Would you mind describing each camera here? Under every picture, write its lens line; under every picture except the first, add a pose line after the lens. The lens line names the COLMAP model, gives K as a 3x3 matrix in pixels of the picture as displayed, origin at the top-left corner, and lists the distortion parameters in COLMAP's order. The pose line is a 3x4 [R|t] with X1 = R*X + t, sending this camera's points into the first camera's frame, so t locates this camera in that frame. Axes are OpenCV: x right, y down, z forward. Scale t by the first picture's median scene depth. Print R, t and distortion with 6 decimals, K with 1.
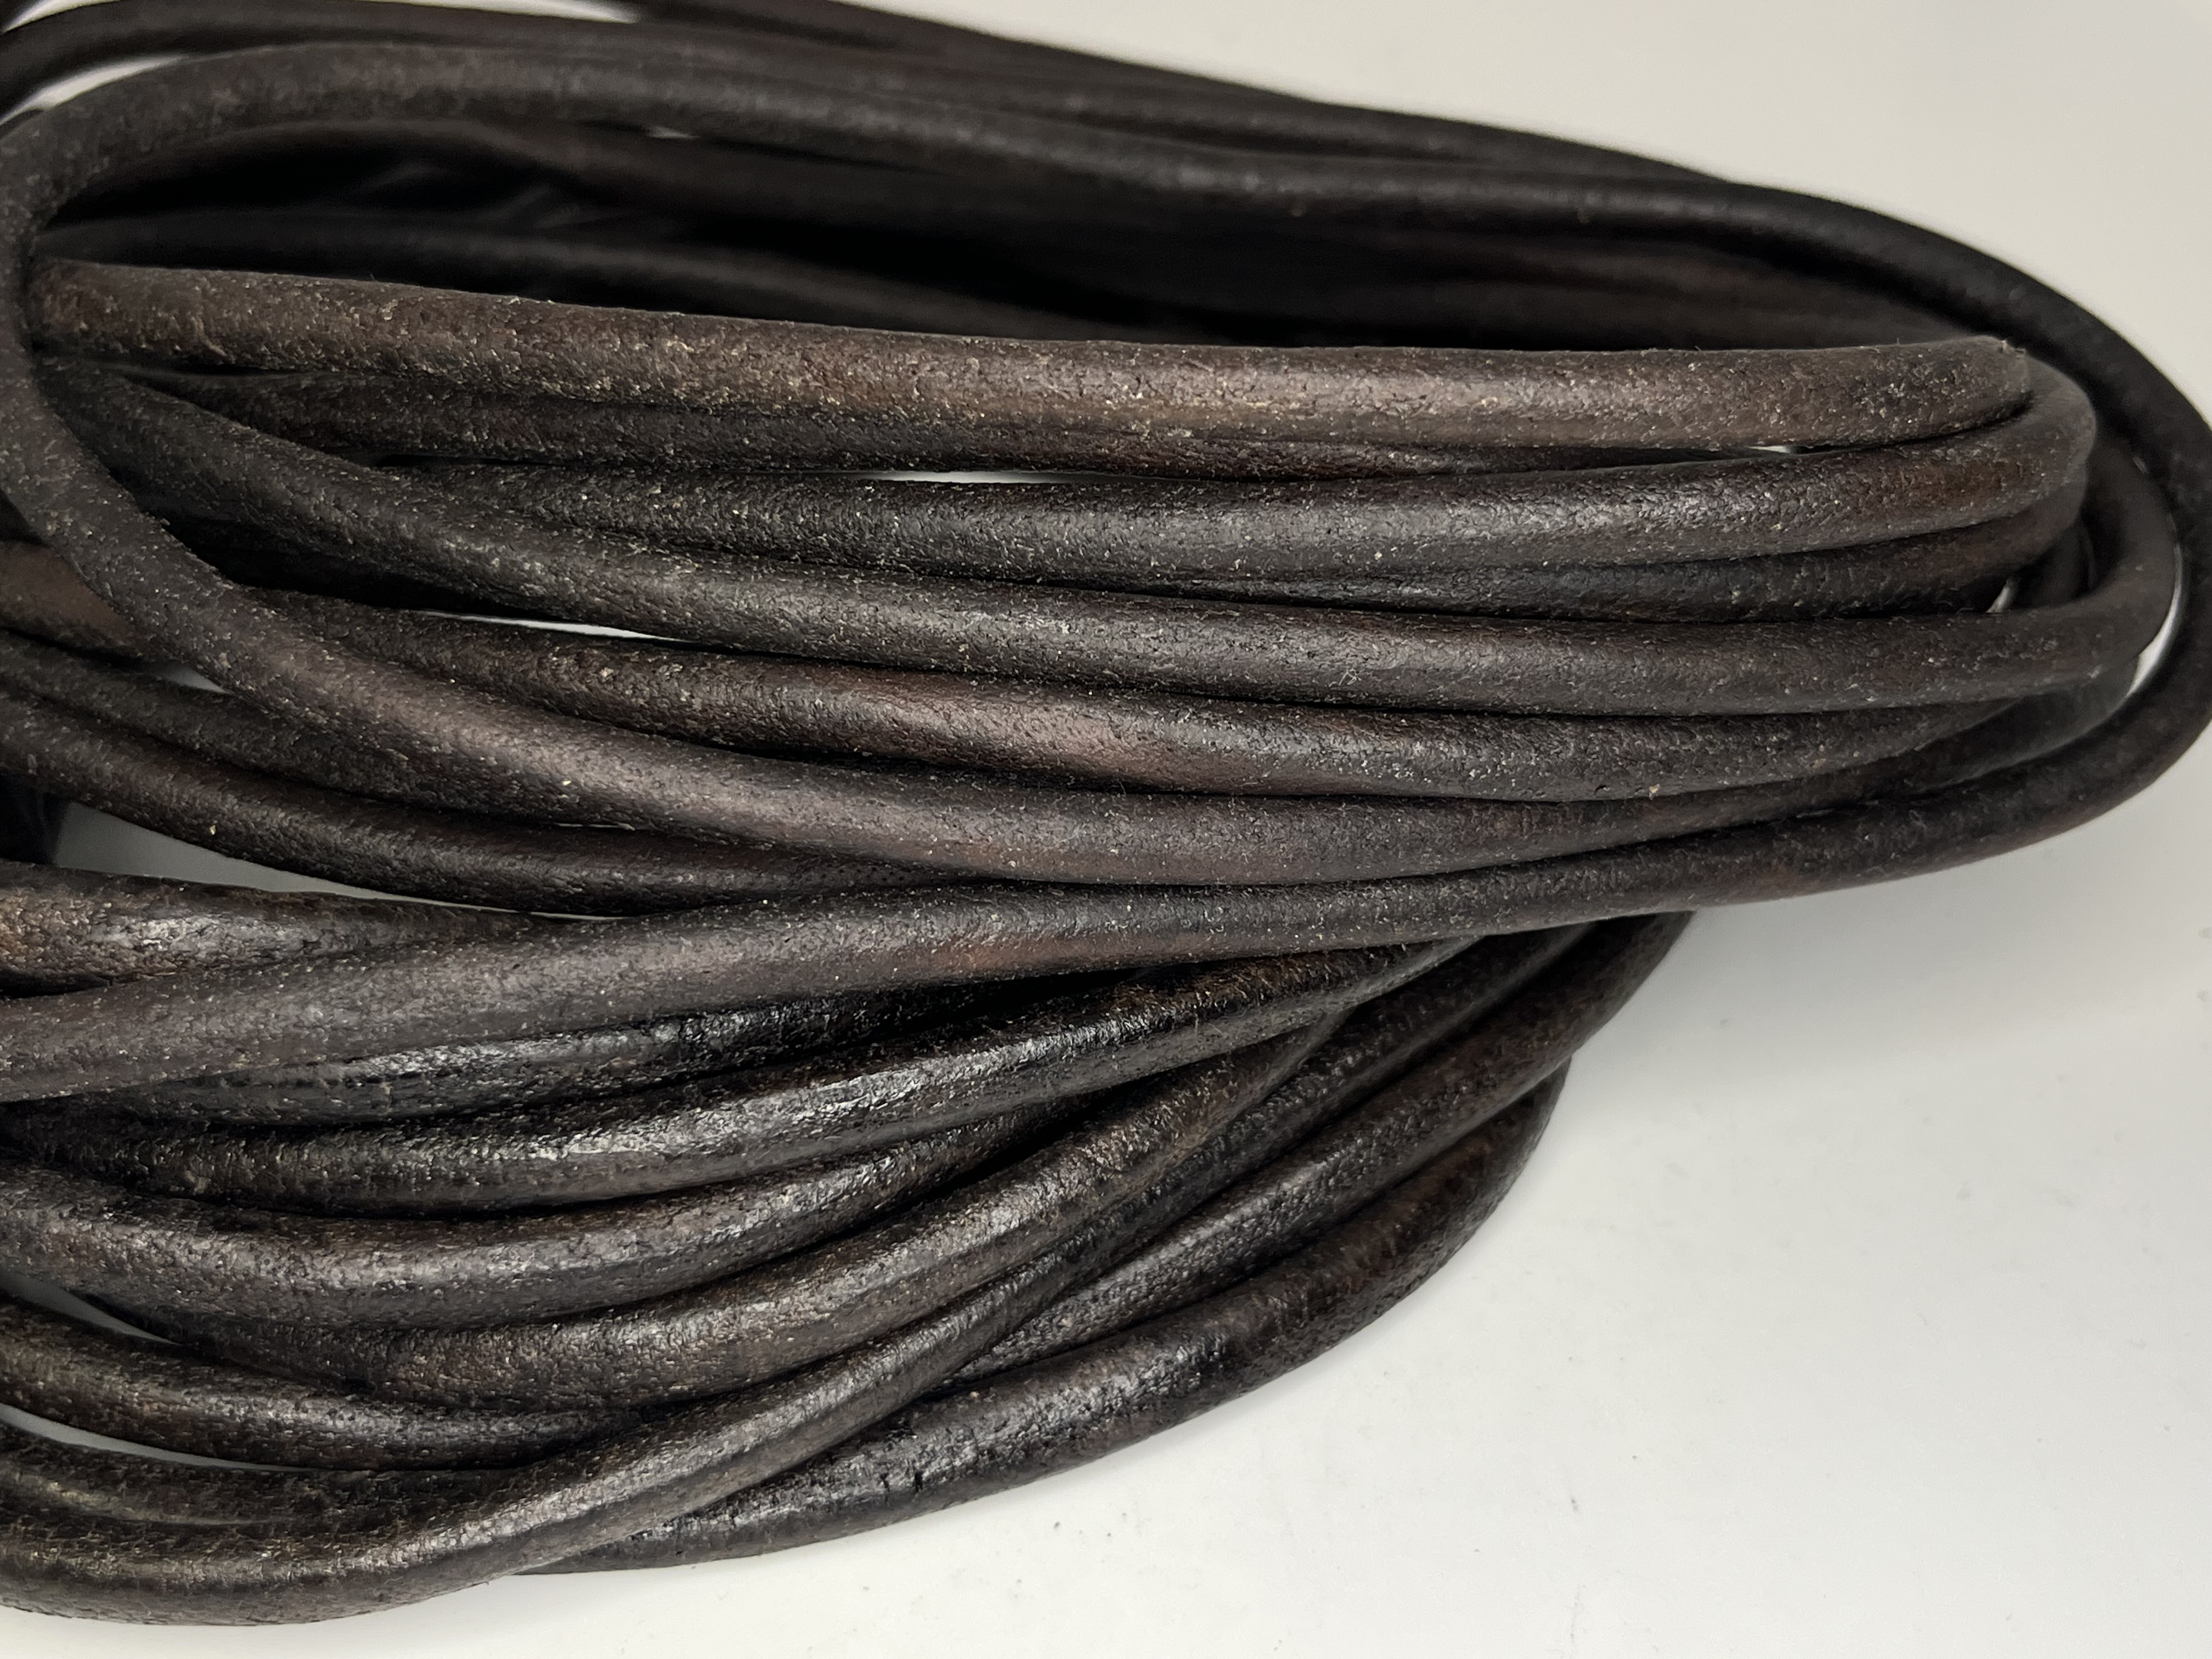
lens RADIAL K [[2499.8, 0, 1106.0], [0, 2499.8, 829.5], [0, 0, 1]] dist [0.075402, -0.303154]
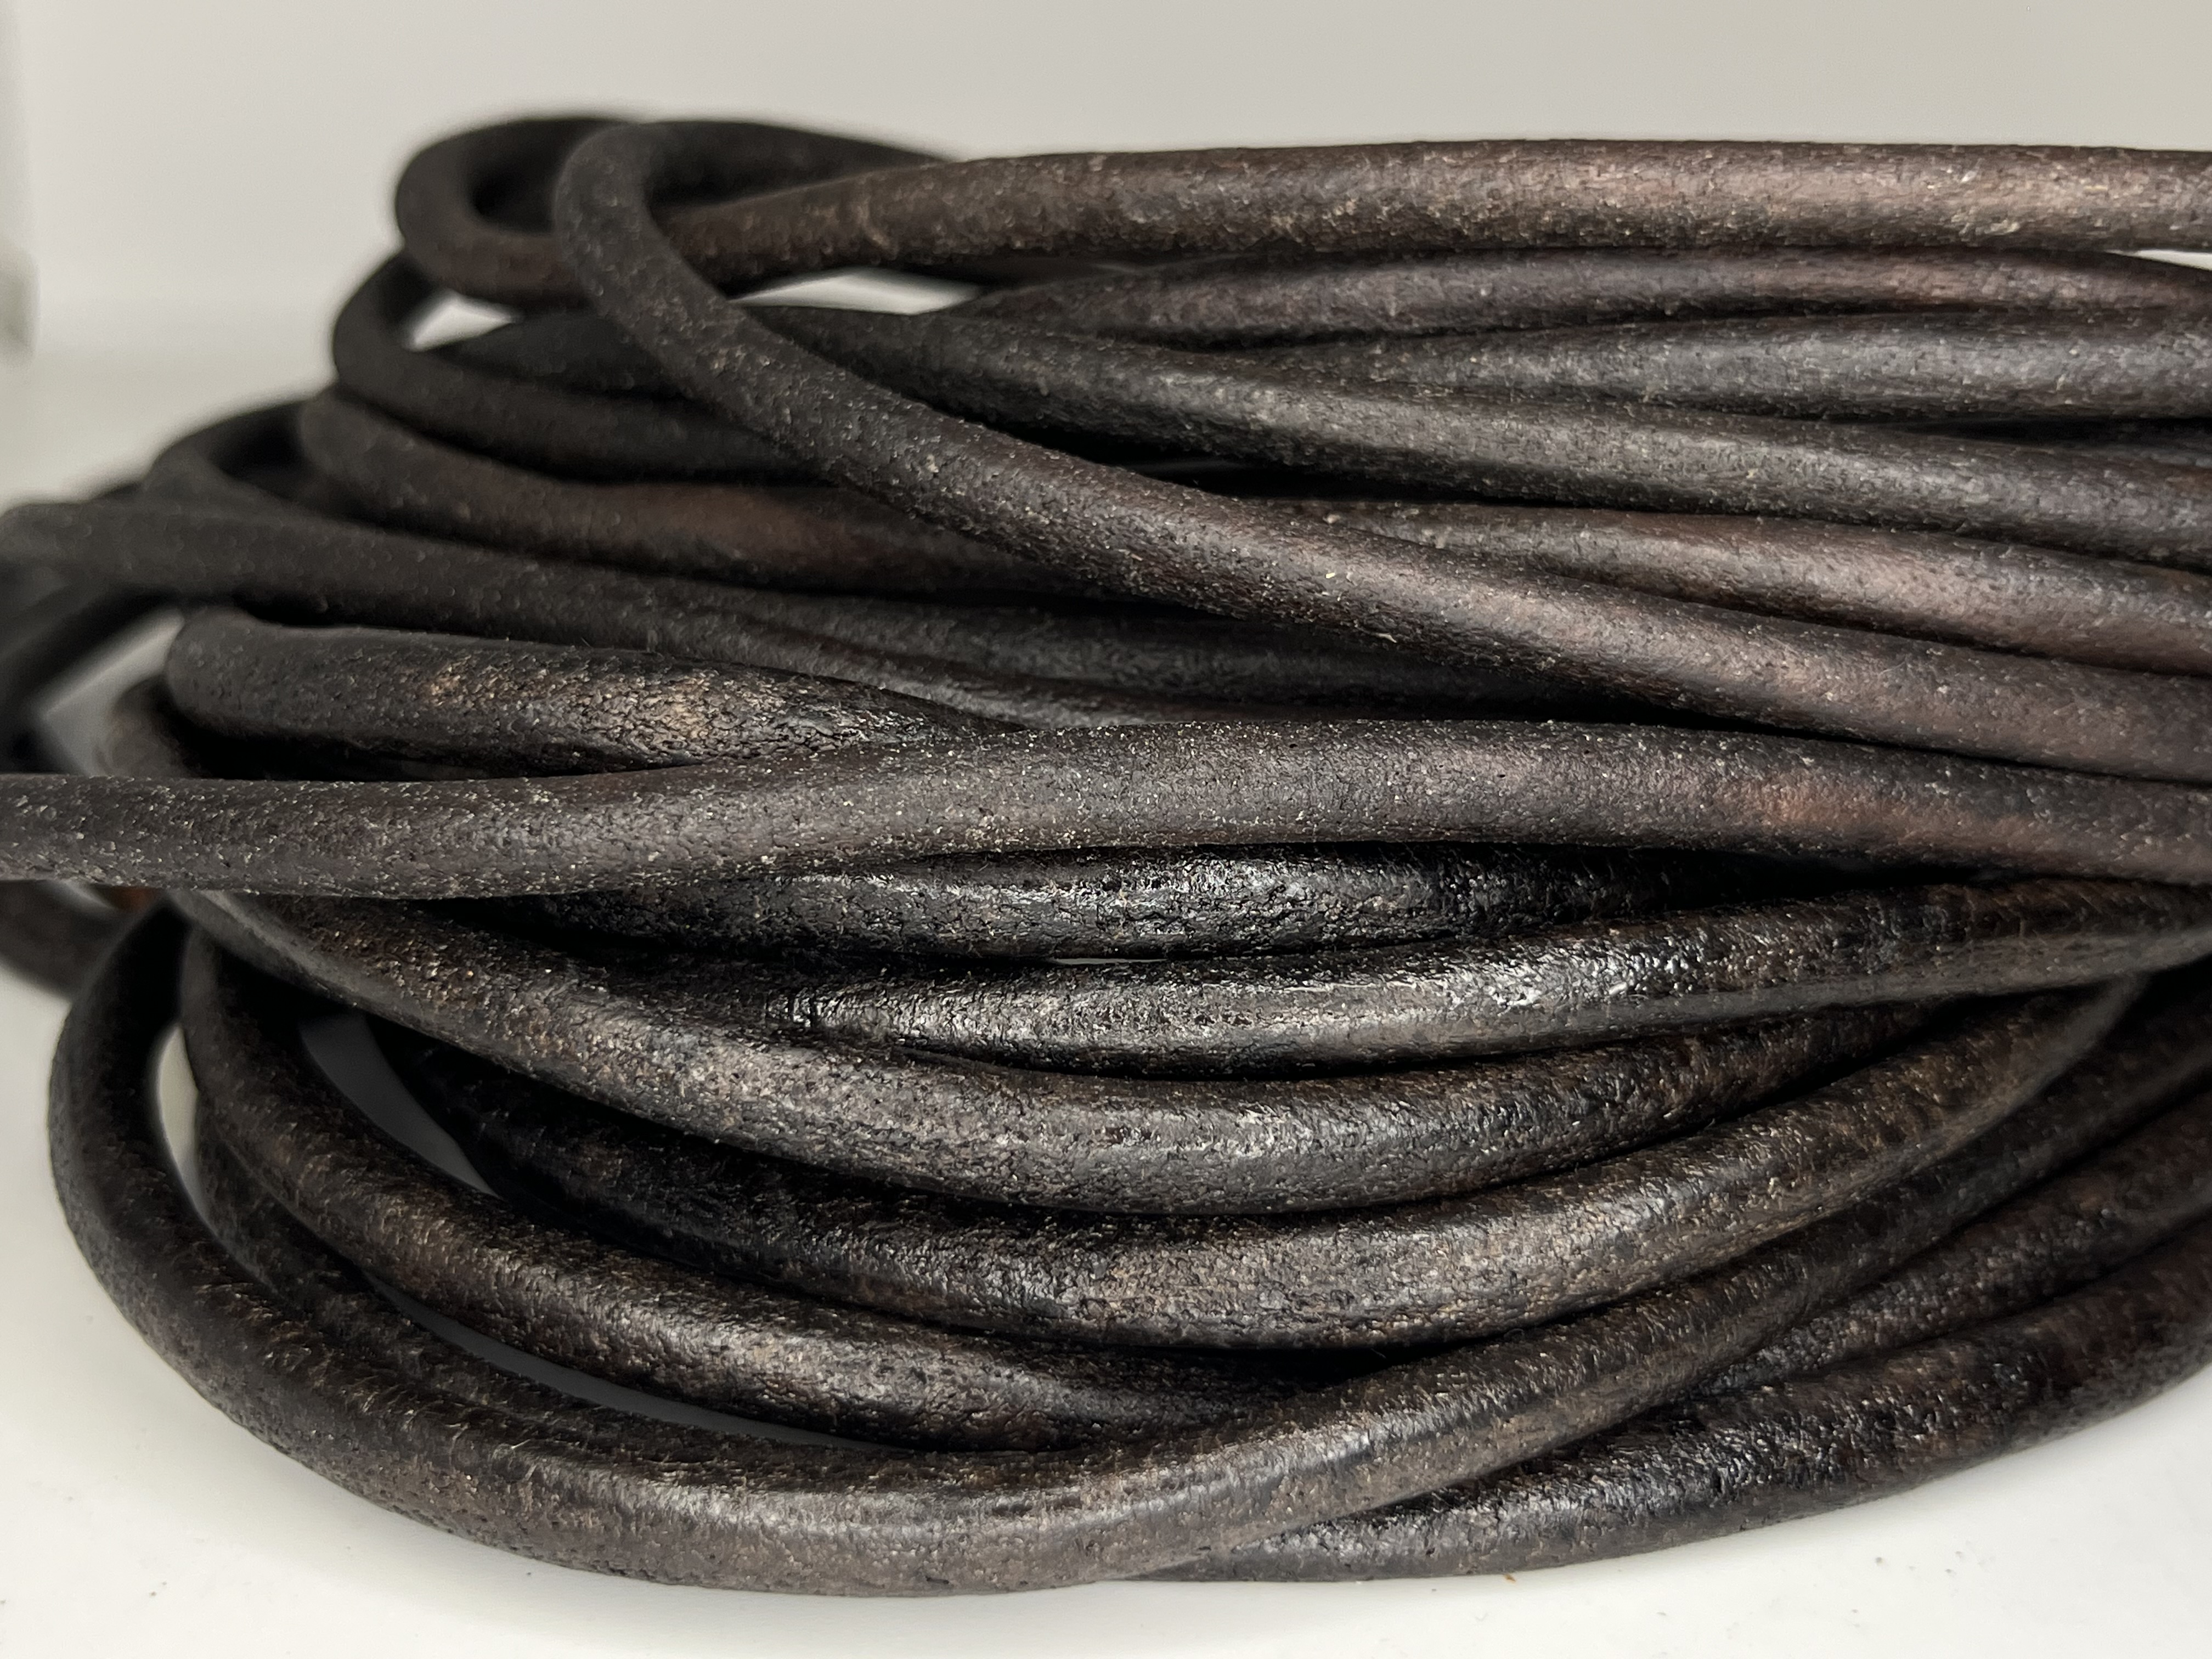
lens RADIAL K [[2499.8, 0, 1106.0], [0, 2499.8, 829.5], [0, 0, 1]] dist [0.075402, -0.303154]
pose [[0.999795, 0.019262, -0.006297, -0.276329], [-0.020265, 0.949107, -0.314300, 0.329341], [-0.000077, 0.314363, 0.949303, 0.192587]]
